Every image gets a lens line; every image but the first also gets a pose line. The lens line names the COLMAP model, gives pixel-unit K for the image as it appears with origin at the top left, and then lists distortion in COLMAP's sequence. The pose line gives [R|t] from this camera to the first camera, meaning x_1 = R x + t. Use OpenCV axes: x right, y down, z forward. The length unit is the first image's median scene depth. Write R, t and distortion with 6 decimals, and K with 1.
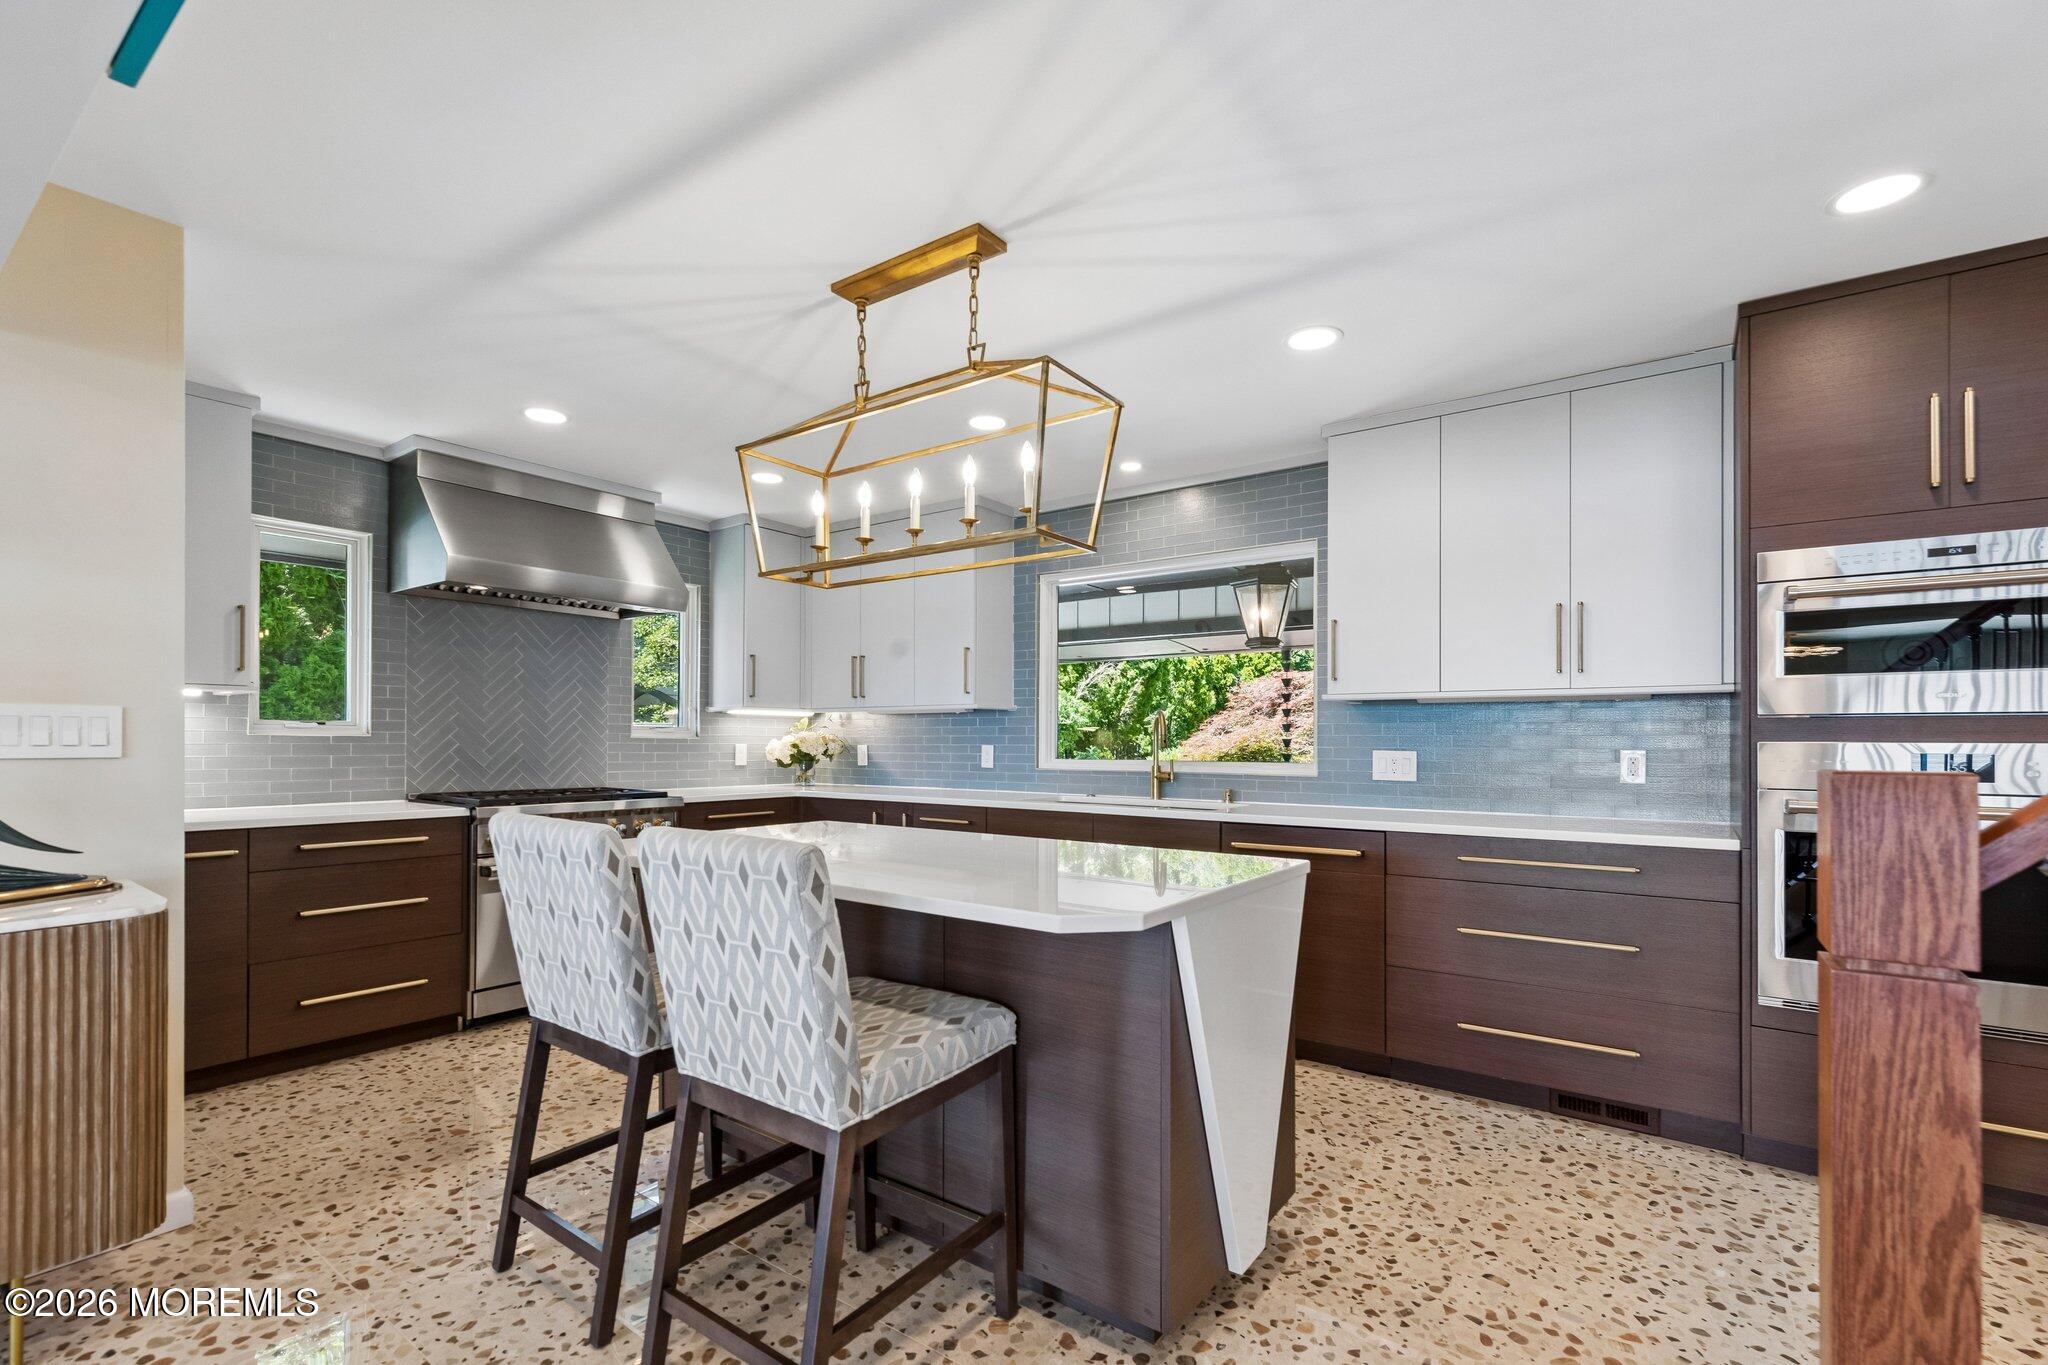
lens RADIAL K [[906.0, 0, 1017.8], [0, 906.0, 736.9], [0, 0, 1]] dist [-0.001639, -0.000273]
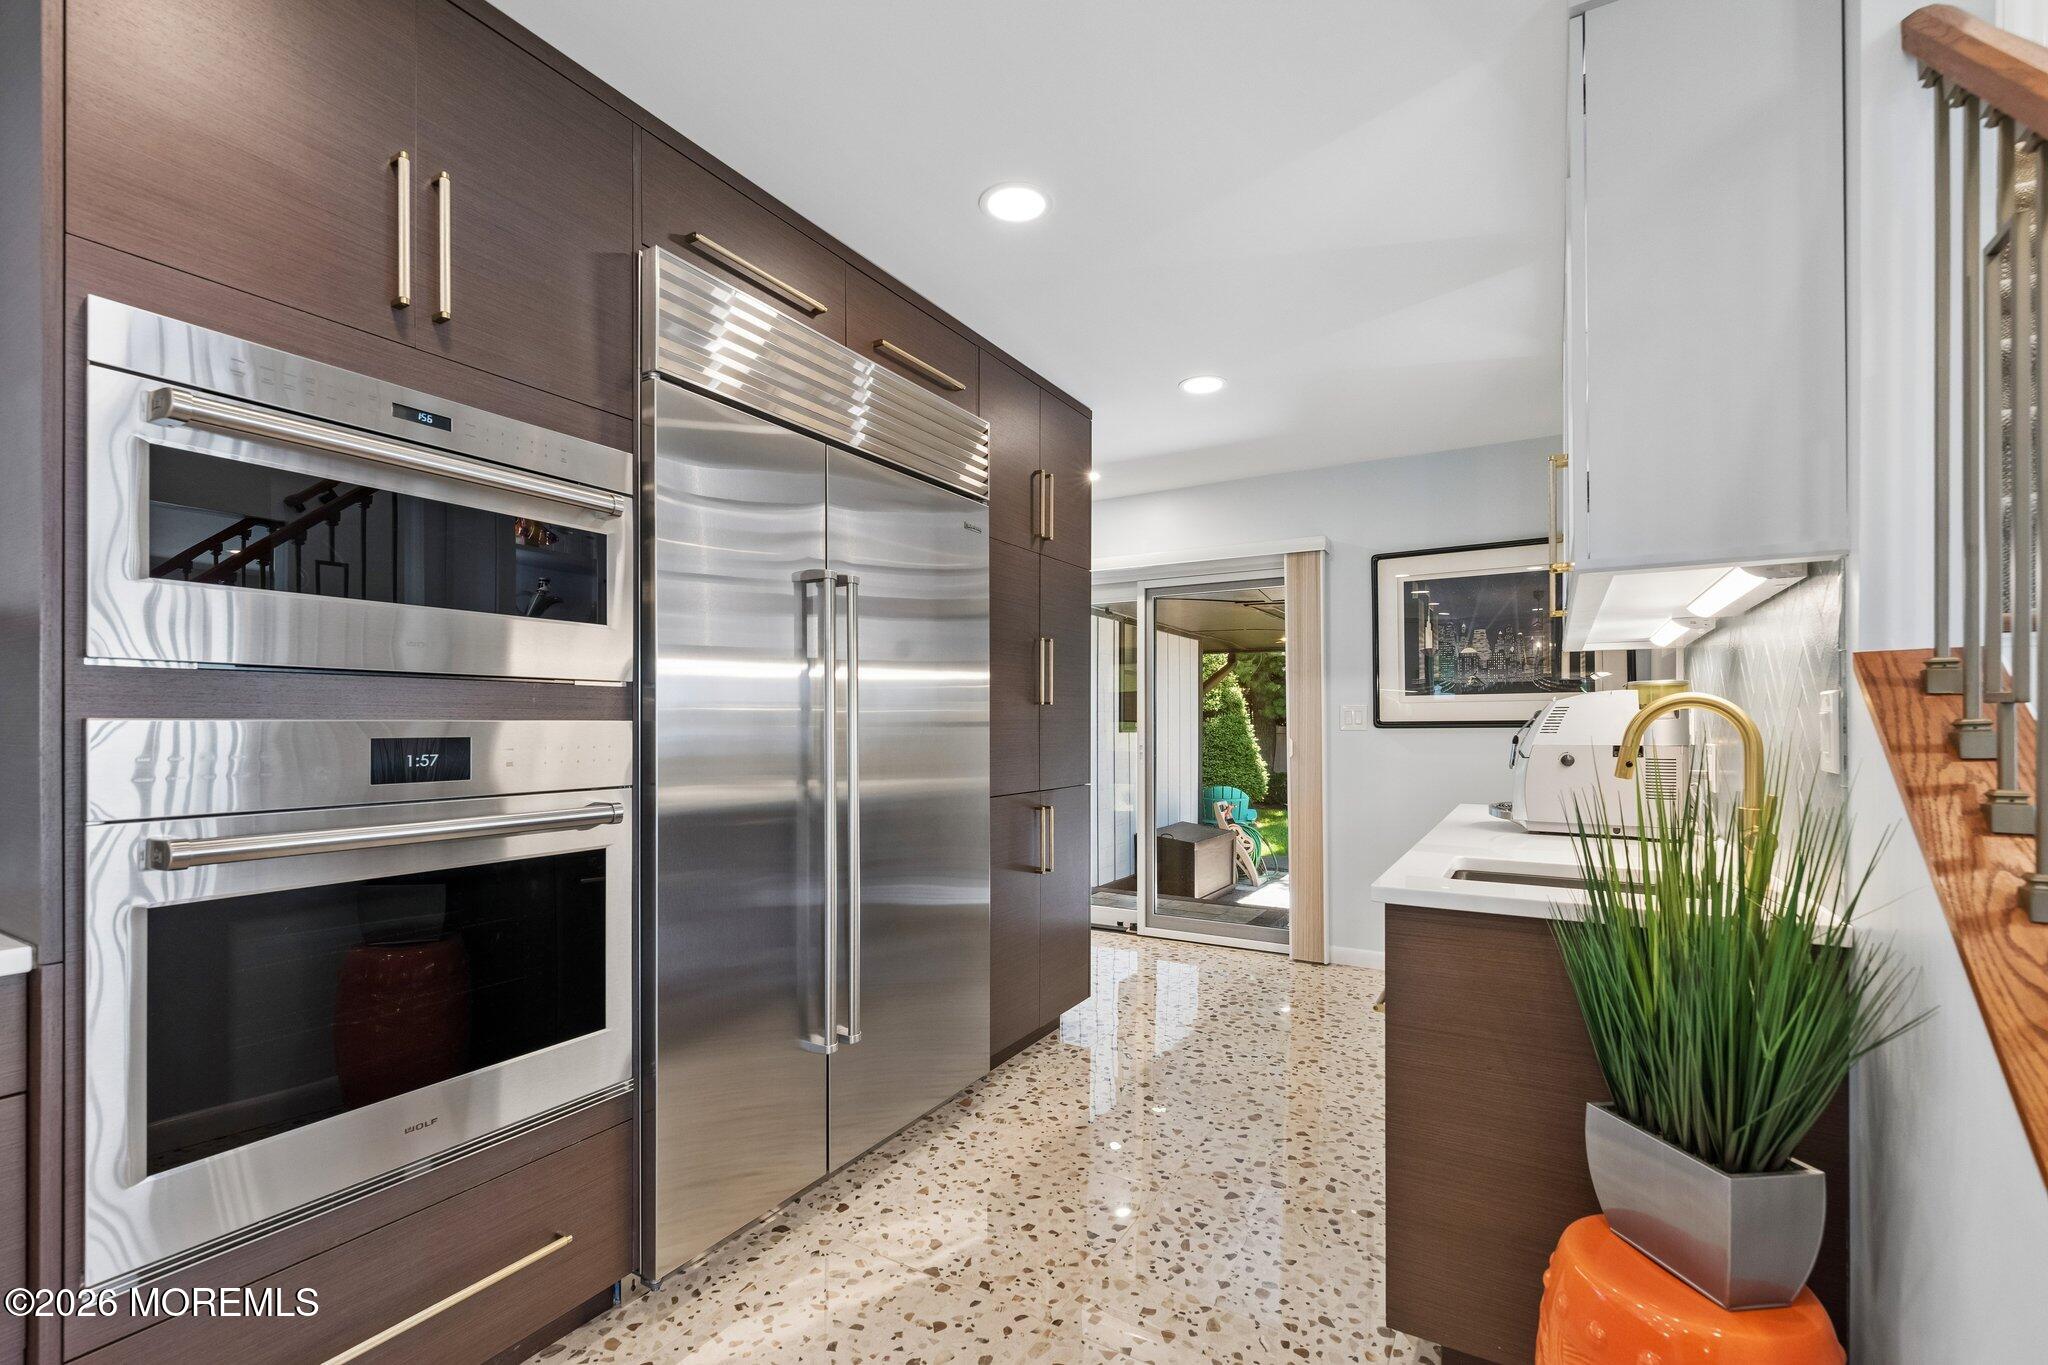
lens RADIAL K [[895.2, 0, 1023.1], [0, 895.2, 722.0], [0, 0, 1]] dist [-0.000337, -0.000426]
pose [[-0.098939, -0.004180, 0.995085, 0.213536], [-0.010235, 0.999943, 0.003182, 0.000981], [-0.995041, -0.009870, -0.098976, 0.372321]]
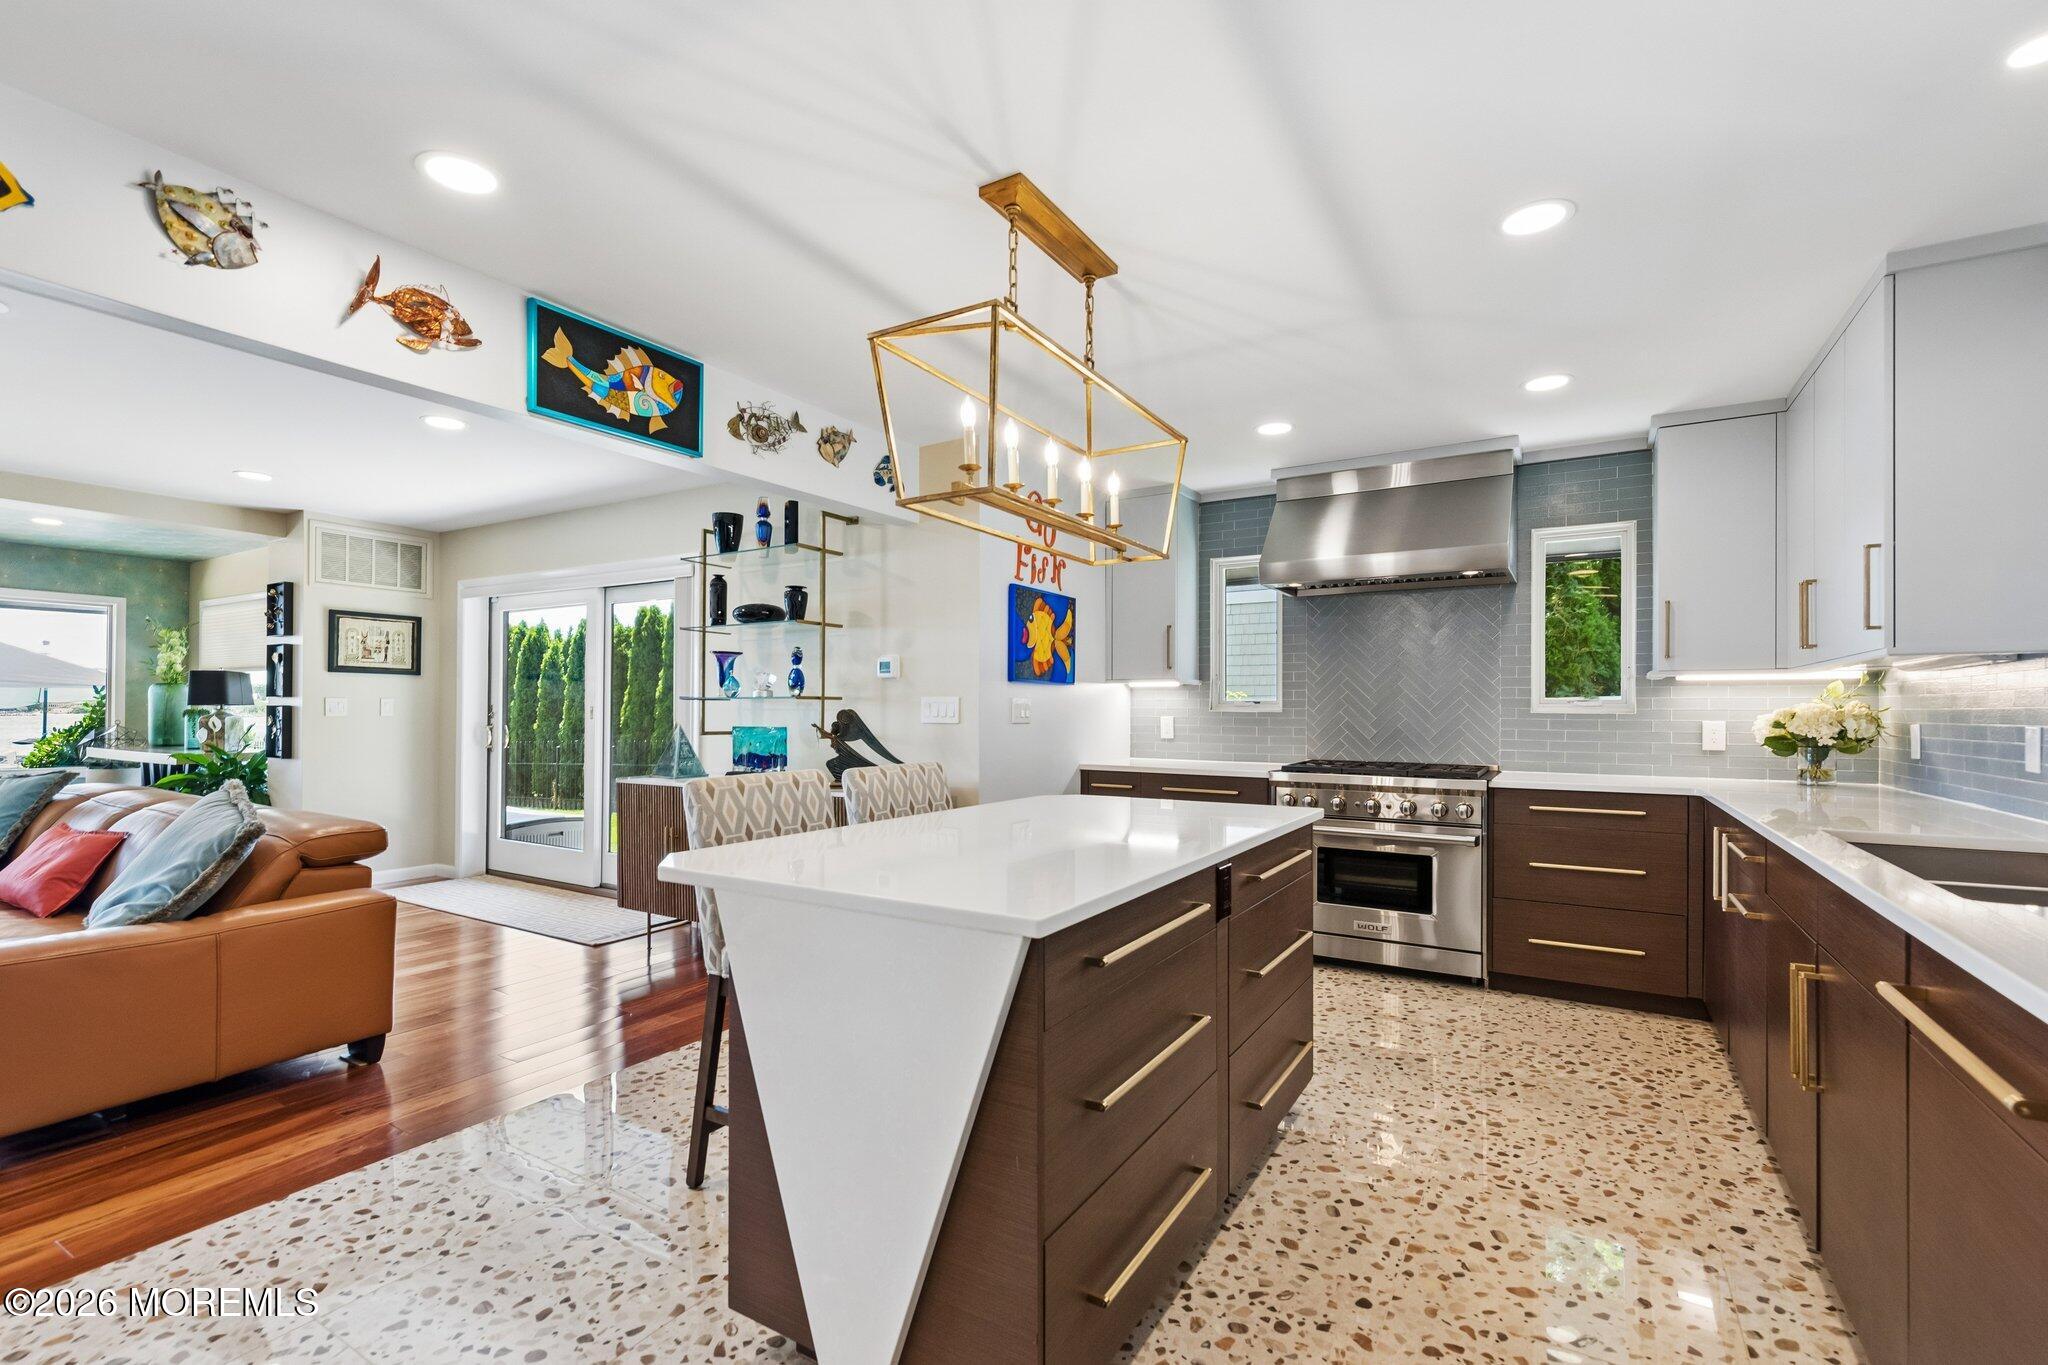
lens RADIAL K [[898.5, 0, 1026.5], [0, 898.5, 704.9], [0, 0, 1]] dist [0.000763, 0.000057]
pose [[0.088005, -0.011757, -0.996051, 0.506161], [0.001976, 0.999930, -0.011628, 0.003109], [0.996118, -0.000945, 0.088022, 0.525344]]
